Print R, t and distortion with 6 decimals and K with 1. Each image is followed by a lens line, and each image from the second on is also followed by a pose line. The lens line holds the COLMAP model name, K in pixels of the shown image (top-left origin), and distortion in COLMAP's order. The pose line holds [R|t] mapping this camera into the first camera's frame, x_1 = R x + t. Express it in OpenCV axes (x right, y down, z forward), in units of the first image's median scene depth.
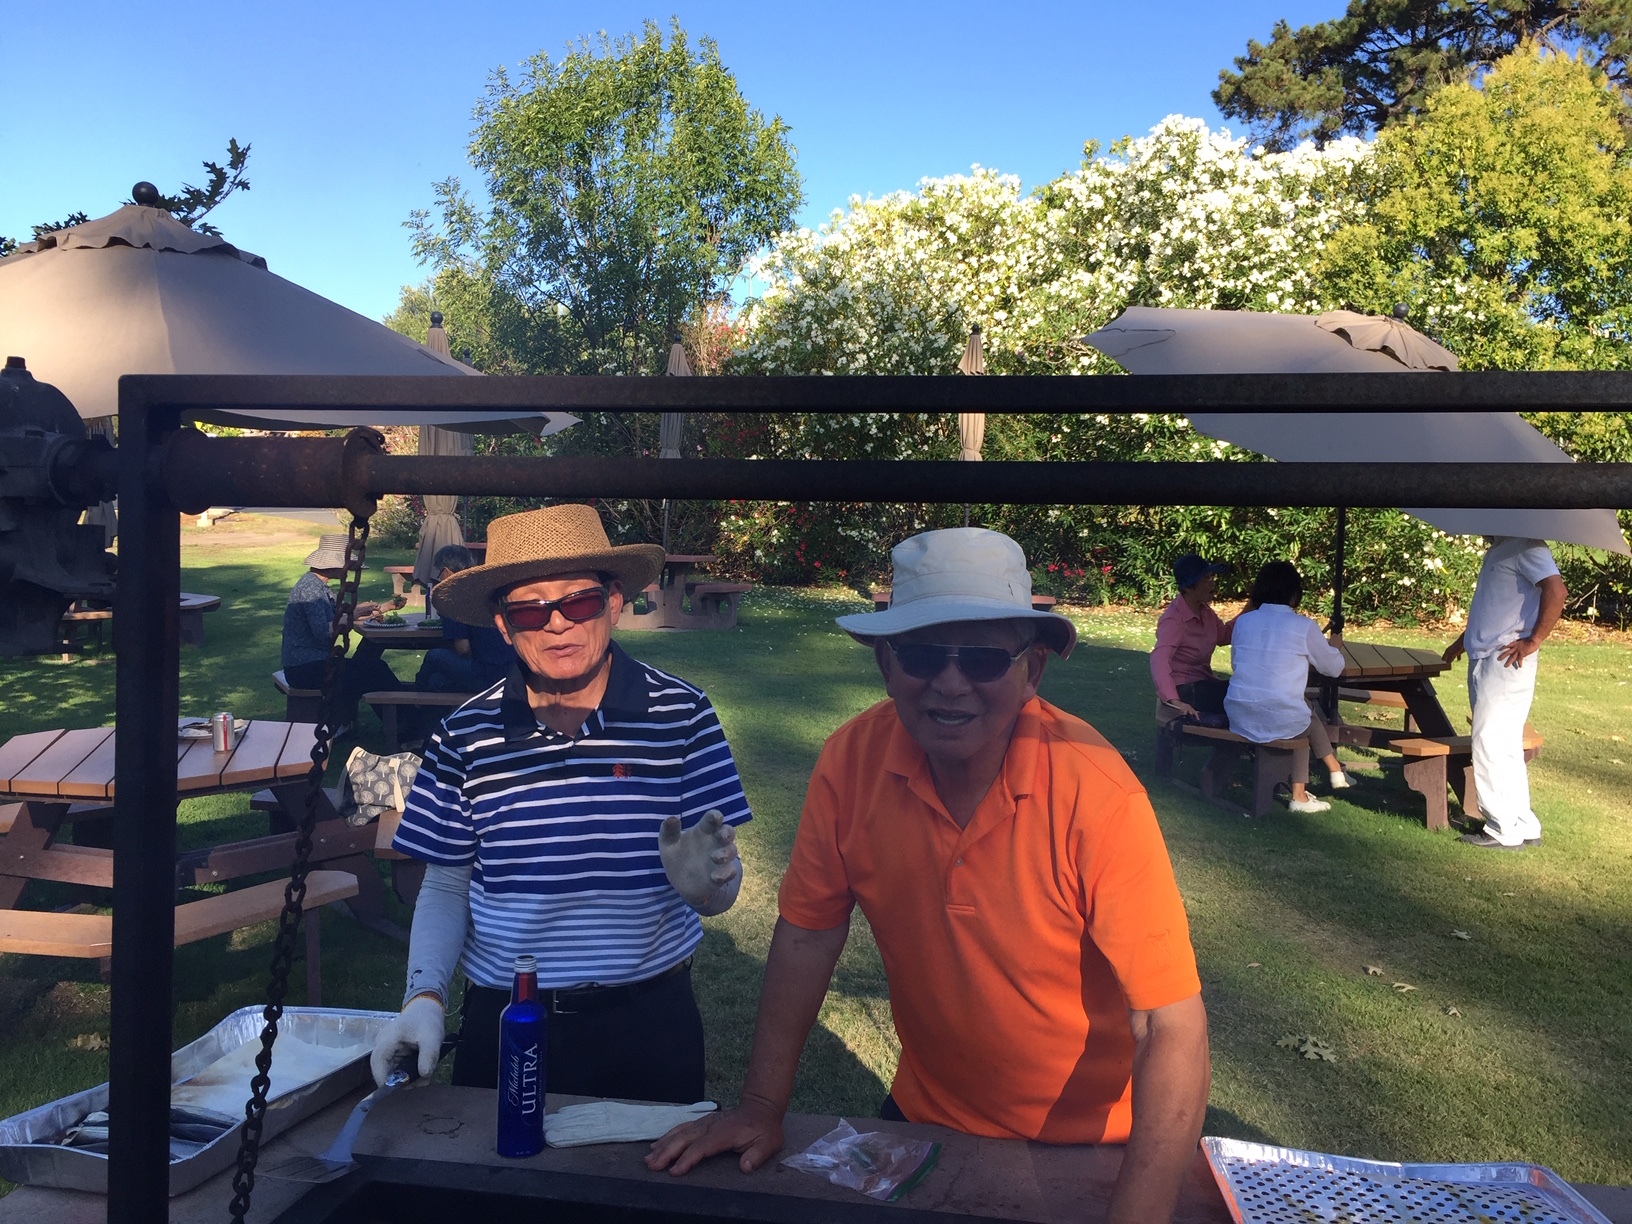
lens RADIAL K [[1452.9, 0, 802.2], [0, 1452.9, 602.4], [0, 0, 1]] dist [0.070295, -0.089713]
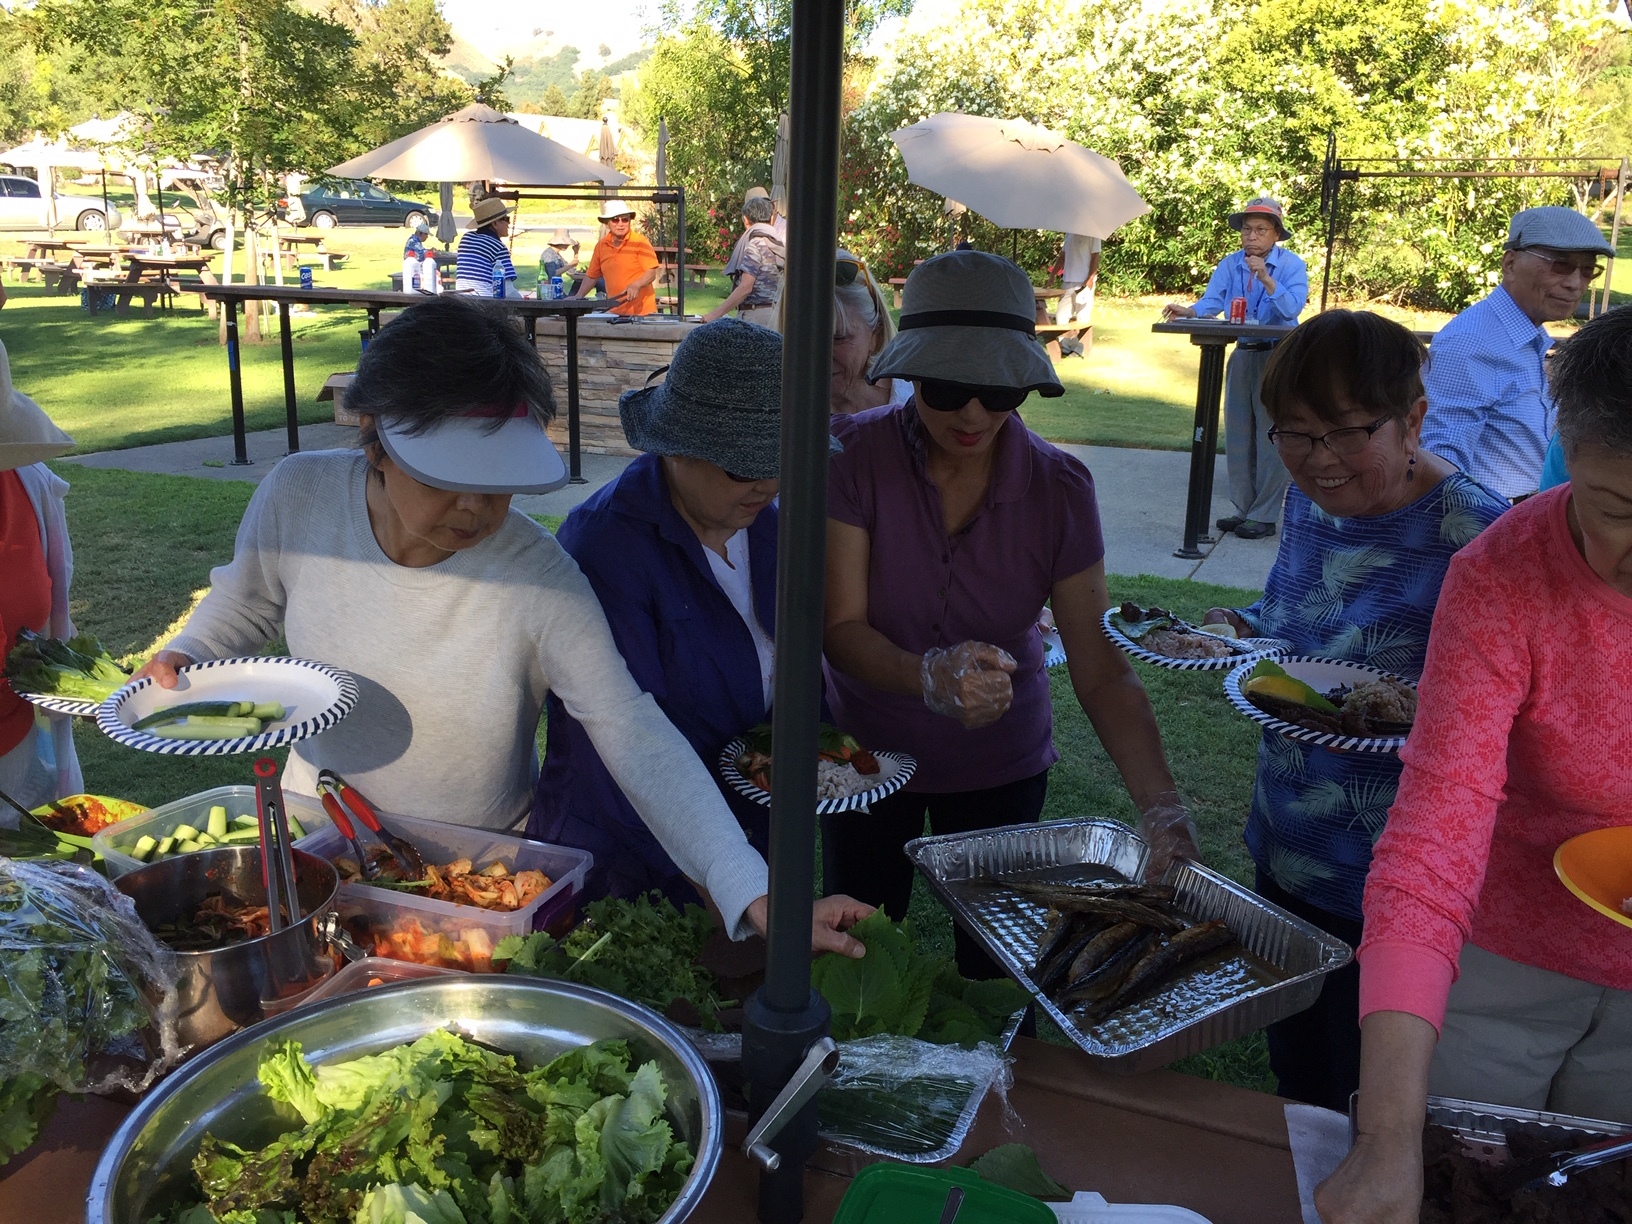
lens RADIAL K [[1452.9, 0, 821.0], [0, 1452.9, 607.7], [0, 0, 1]] dist [0.070295, -0.089713]
pose [[0.984204, 0.052382, -0.169112, 0.316858], [-0.021035, 0.983059, 0.182079, 0.072039], [0.175785, -0.175646, 0.968632, -0.775218]]
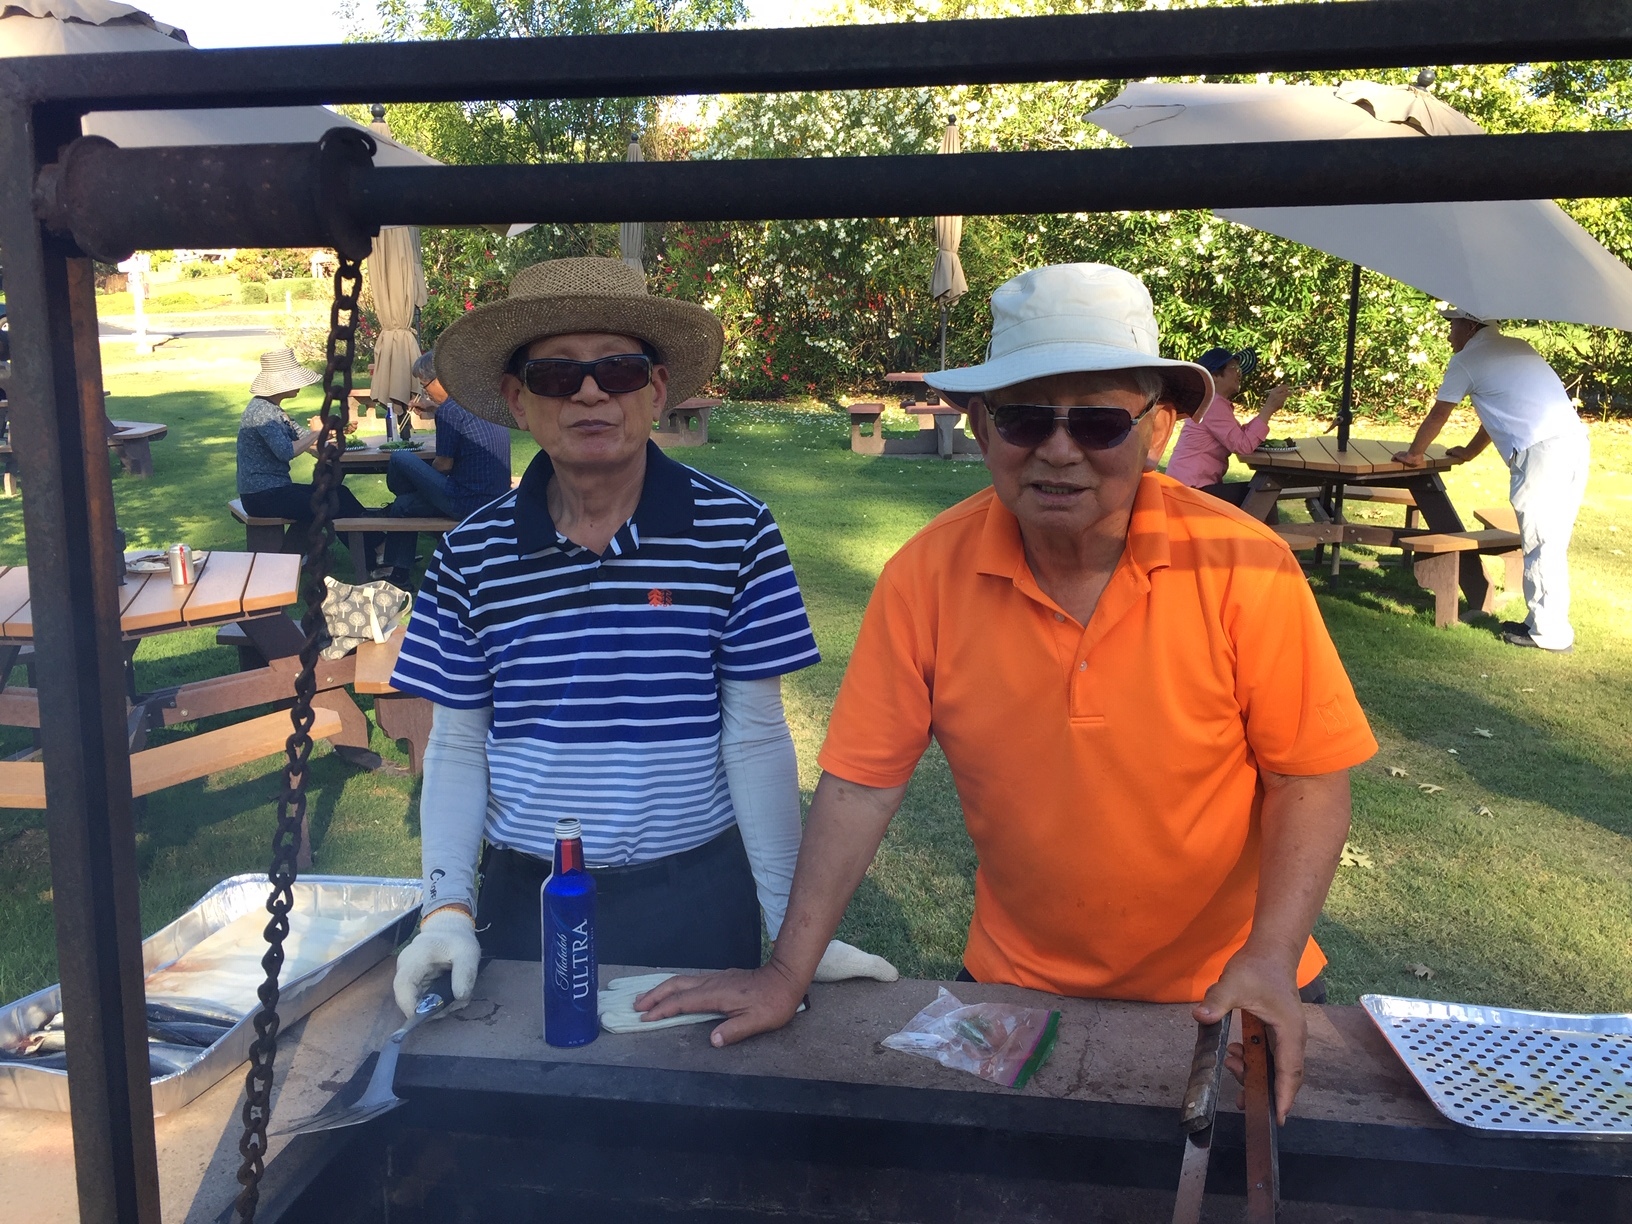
lens RADIAL K [[1452.9, 0, 823.8], [0, 1452.9, 597.5], [0, 0, 1]] dist [0.070295, -0.089713]
pose [[0.998871, -0.030086, 0.036769, -0.009948], [0.025362, 0.992108, 0.122791, 0.002365], [-0.040173, -0.121720, 0.991751, 0.025420]]
